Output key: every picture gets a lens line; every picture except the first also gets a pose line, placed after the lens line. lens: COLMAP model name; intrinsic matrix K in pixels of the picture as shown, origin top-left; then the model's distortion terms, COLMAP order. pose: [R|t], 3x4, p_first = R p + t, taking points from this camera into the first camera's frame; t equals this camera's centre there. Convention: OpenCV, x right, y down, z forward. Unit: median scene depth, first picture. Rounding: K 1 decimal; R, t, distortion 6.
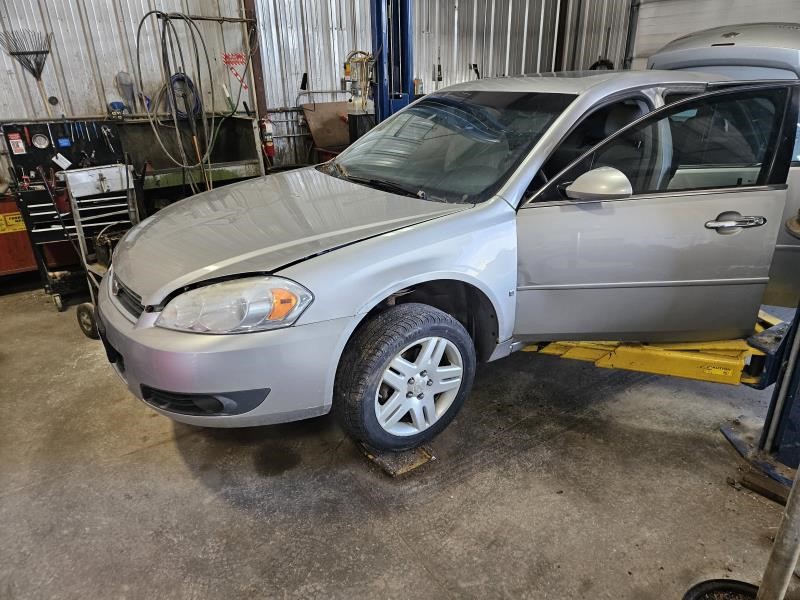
lens RADIAL K [[519.7, 0, 398.1], [0, 519.7, 312.0], [0, 0, 1]] dist [0.078448, -0.064729]
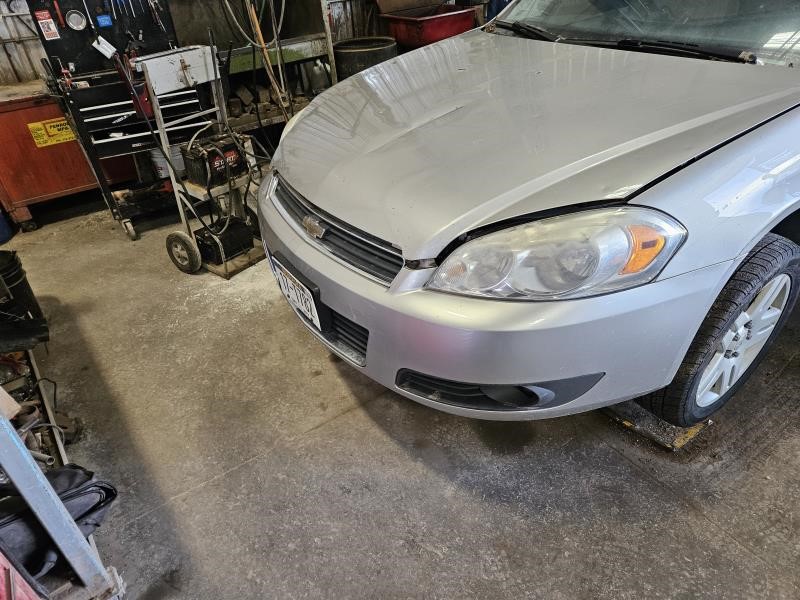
lens RADIAL K [[519.7, 0, 398.1], [0, 519.7, 312.0], [0, 0, 1]] dist [0.078448, -0.064729]
pose [[0.998627, -0.052363, -0.001648, -0.283051], [0.051628, 0.978295, 0.200682, -0.046422], [-0.008896, -0.200491, 0.979655, 0.191687]]
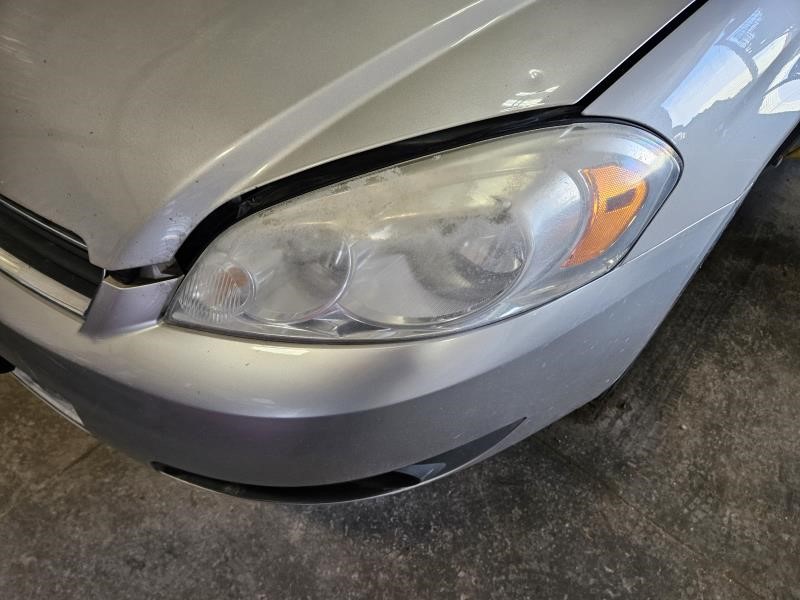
lens RADIAL K [[534.5, 0, 389.8], [0, 534.5, 307.3], [0, 0, 1]] dist [0.058262, -0.053083]
pose [[0.958007, -0.194453, 0.210739, -0.228406], [0.078943, 0.885390, 0.458096, -0.065915], [-0.275665, -0.422223, 0.863561, 0.396658]]
